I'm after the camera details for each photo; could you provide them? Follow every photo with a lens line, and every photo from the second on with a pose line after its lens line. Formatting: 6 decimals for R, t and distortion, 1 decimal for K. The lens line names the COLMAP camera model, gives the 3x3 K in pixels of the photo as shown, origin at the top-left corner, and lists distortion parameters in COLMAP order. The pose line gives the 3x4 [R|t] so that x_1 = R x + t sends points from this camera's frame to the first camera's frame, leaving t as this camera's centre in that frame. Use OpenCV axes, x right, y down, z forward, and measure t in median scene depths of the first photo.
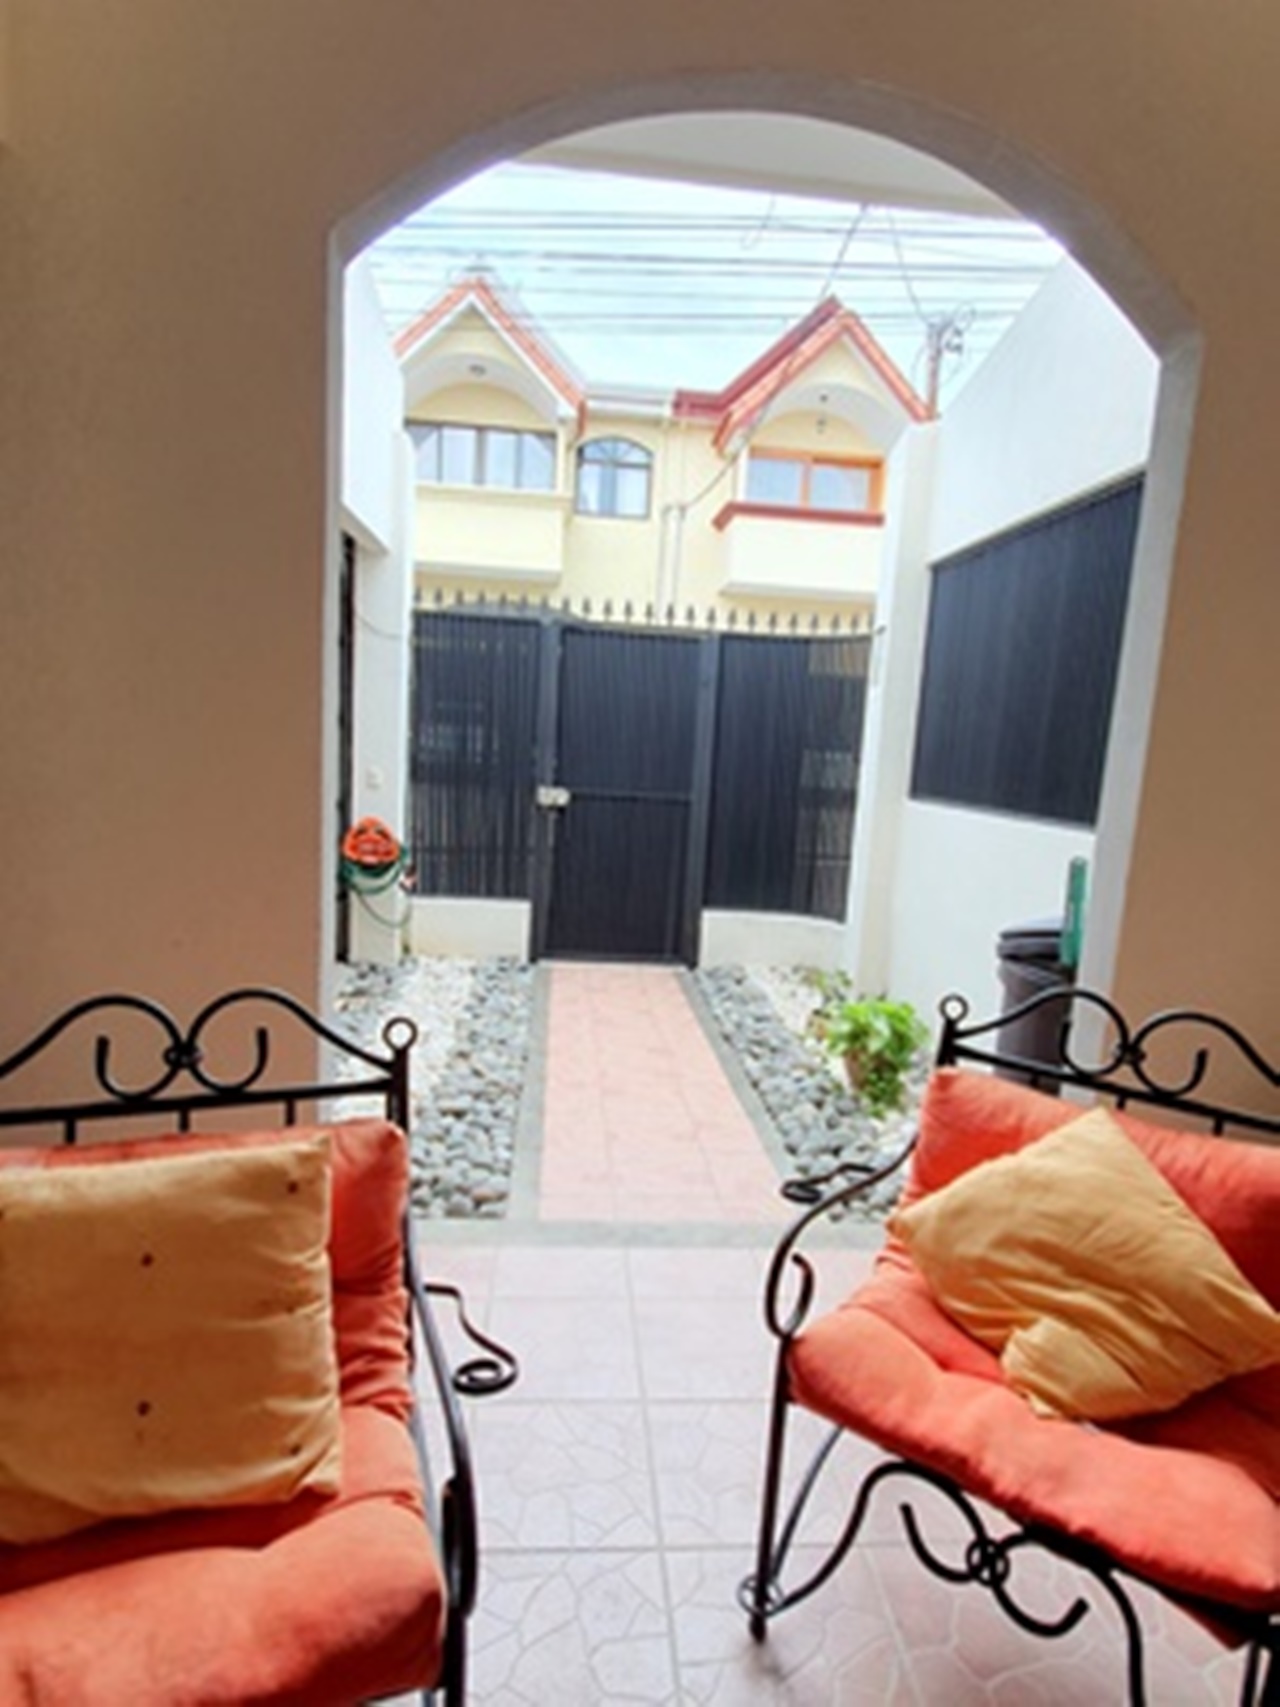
lens RADIAL K [[897.1, 0, 644.5], [0, 897.1, 871.8], [0, 0, 1]] dist [0.004375, -0.006222]
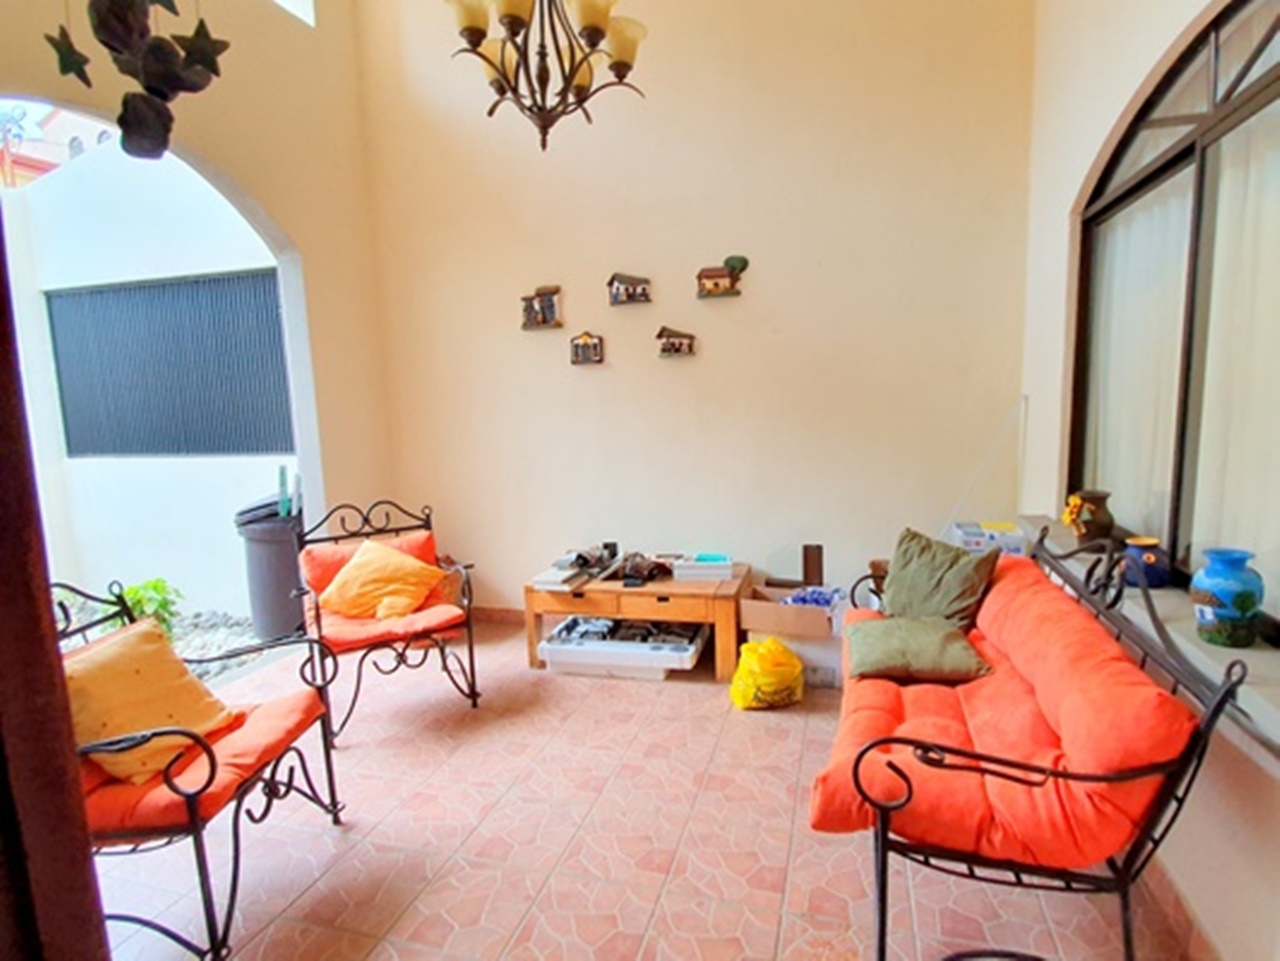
lens RADIAL K [[672.7, 0, 645.3], [0, 672.7, 482.9], [0, 0, 1]] dist [0.004375, -0.006222]
pose [[0.365948, -0.191267, 0.910768, -1.257947], [0.190805, 0.973282, 0.127730, -0.023879], [-0.910865, 0.127037, 0.392666, -0.792909]]
